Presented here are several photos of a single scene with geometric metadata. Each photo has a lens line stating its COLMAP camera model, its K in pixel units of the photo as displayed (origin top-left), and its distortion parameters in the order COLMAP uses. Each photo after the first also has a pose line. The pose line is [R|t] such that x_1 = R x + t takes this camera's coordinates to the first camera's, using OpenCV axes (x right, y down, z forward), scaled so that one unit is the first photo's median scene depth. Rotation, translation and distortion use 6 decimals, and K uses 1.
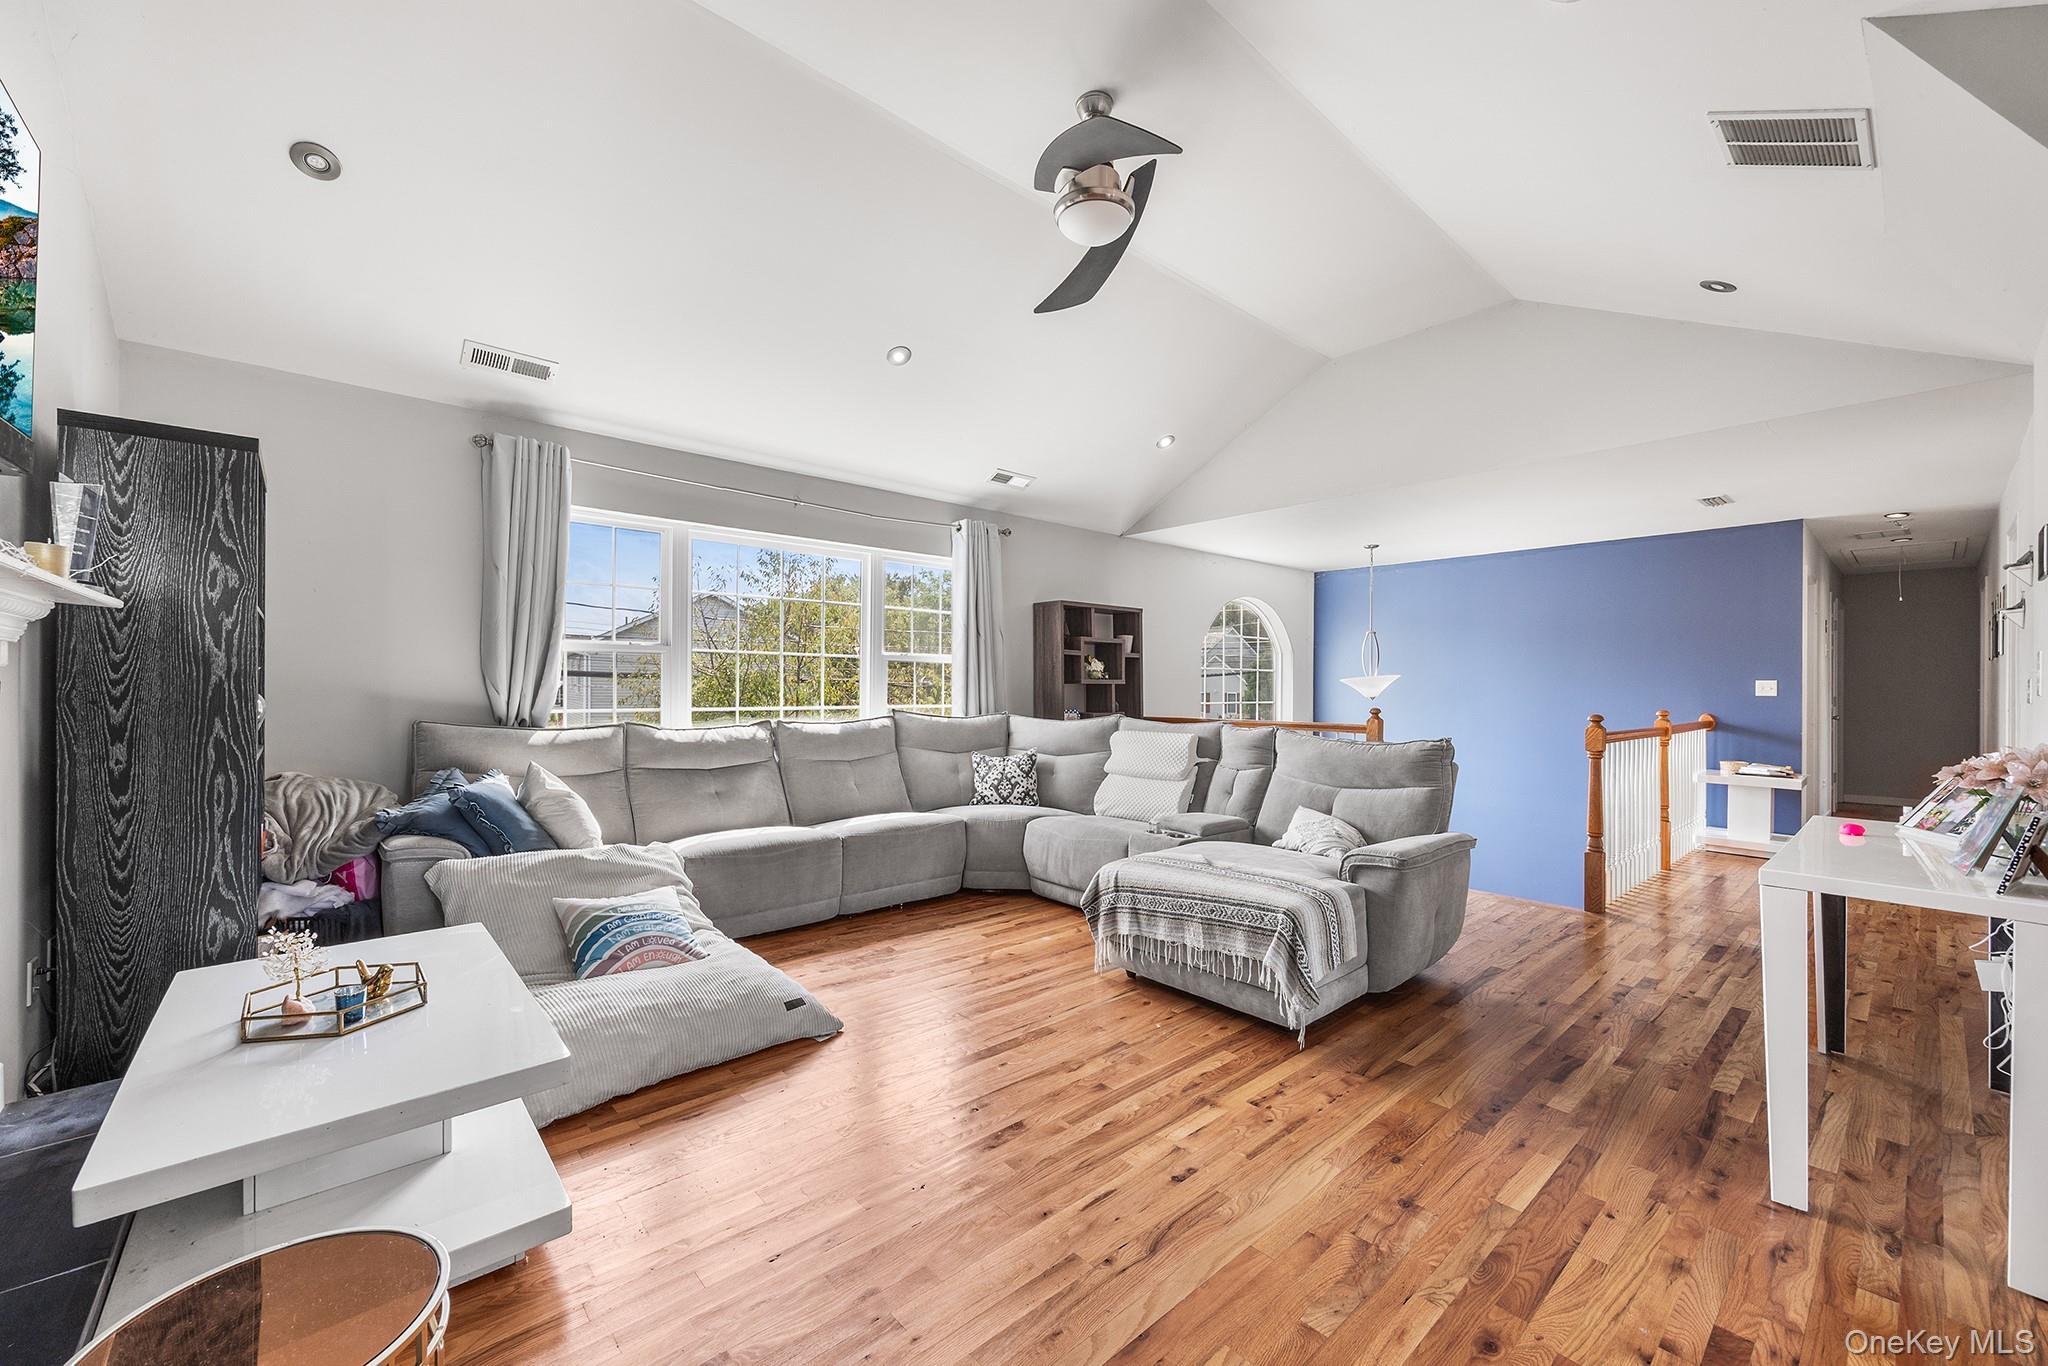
lens RADIAL K [[801.6, 0, 1011.3], [0, 801.6, 675.7], [0, 0, 1]] dist [-0.001417, 0.000024]
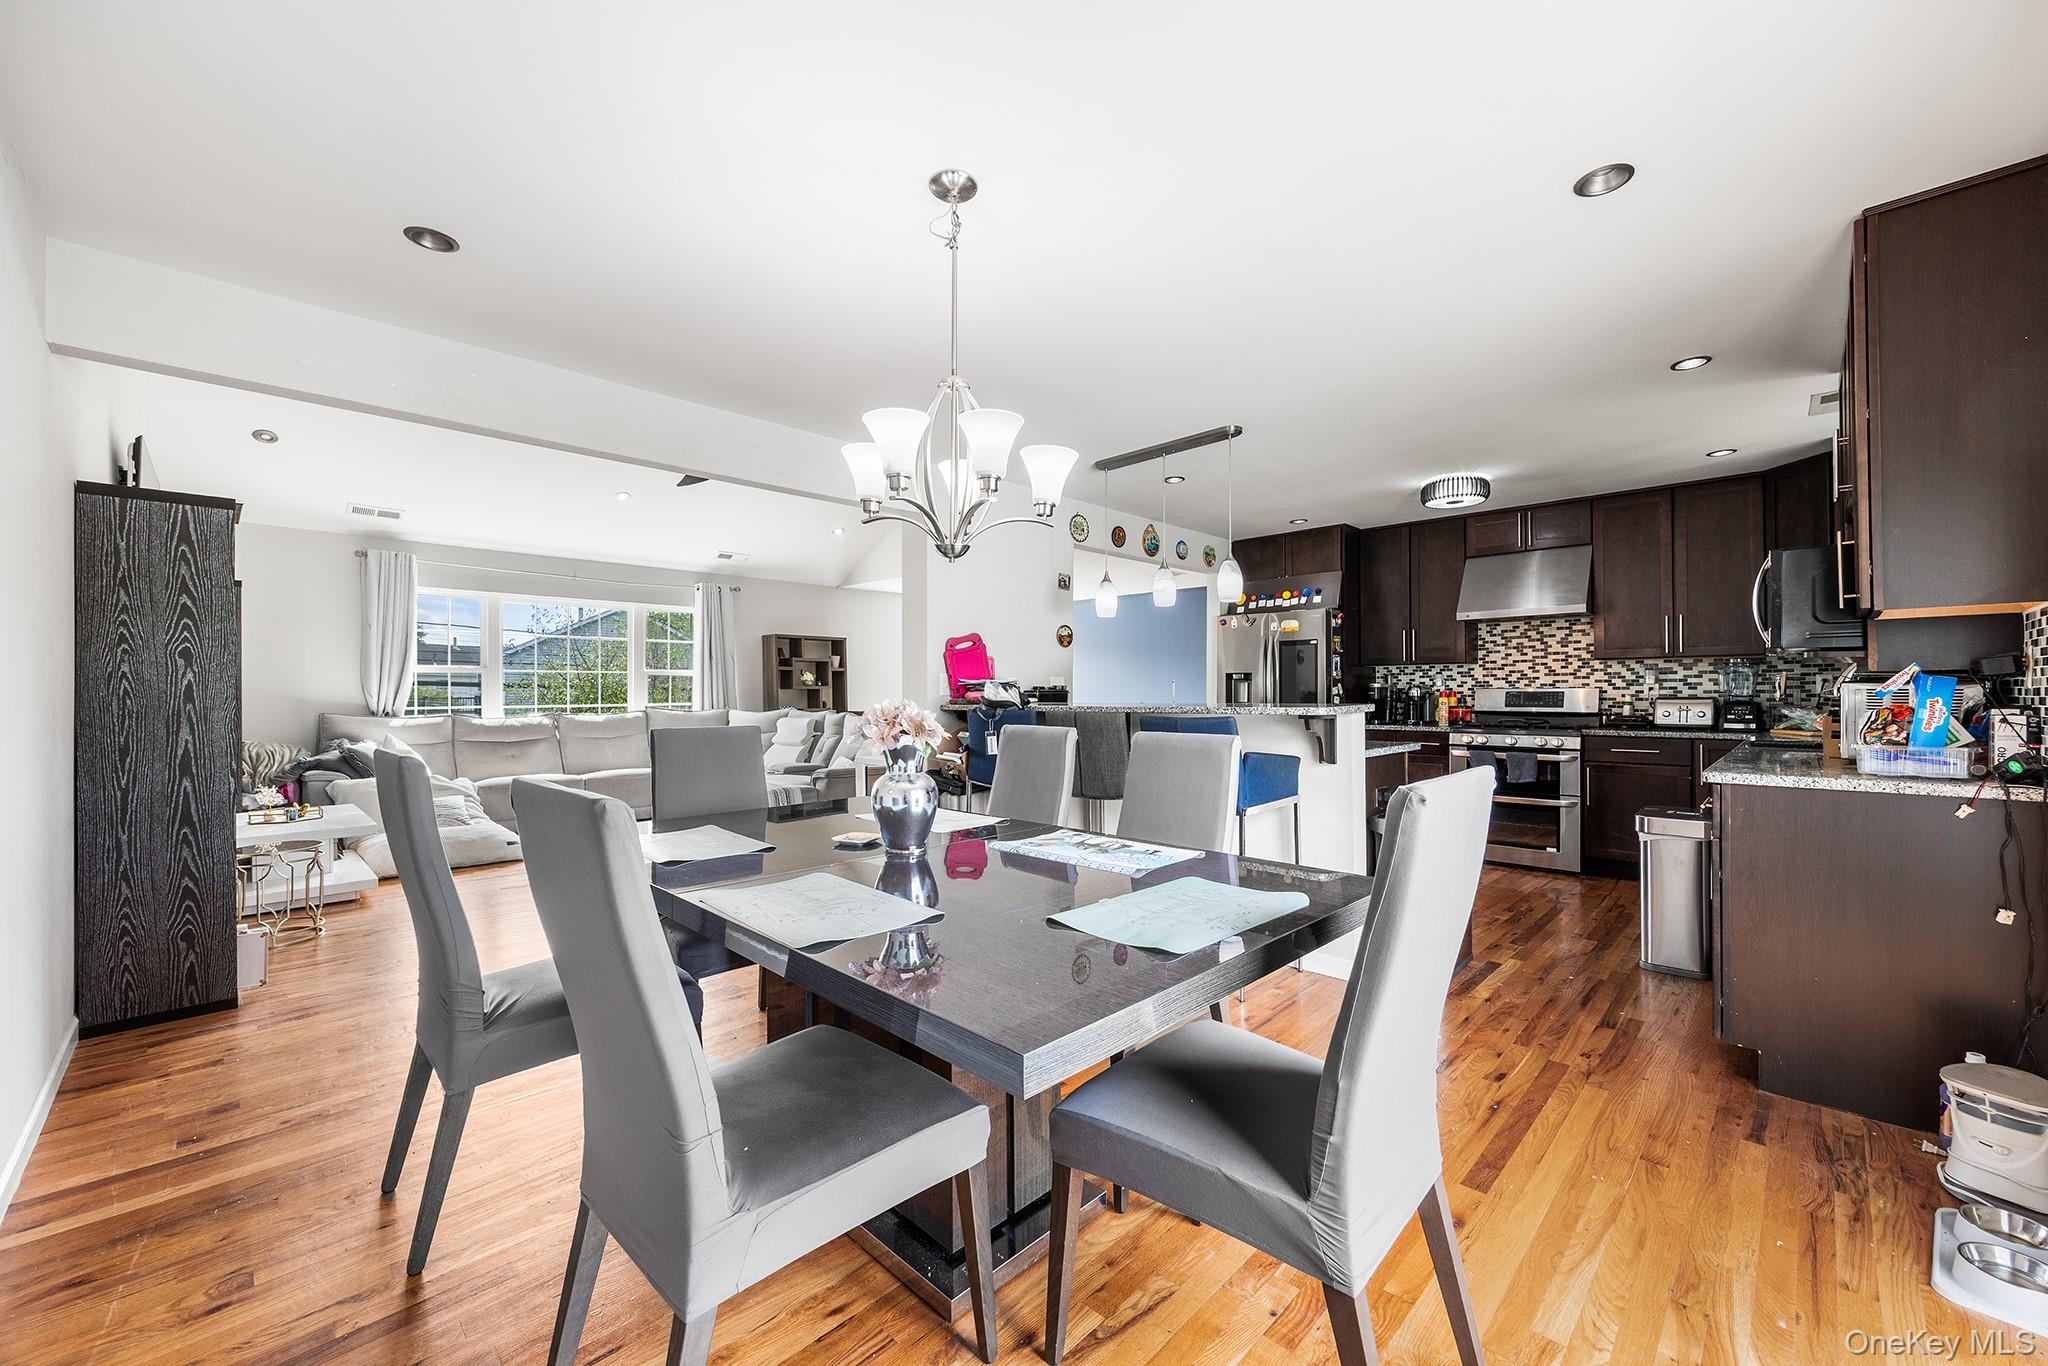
lens RADIAL K [[799.5, 0, 1024.0], [0, 799.5, 683.0], [0, 0, 1]] dist [-0.001822, -0.000080]
pose [[0.997289, -0.008772, 0.073056, 0.558768], [0.008640, 0.999960, 0.002114, -0.001034], [-0.073072, -0.001477, 0.997326, -0.721318]]
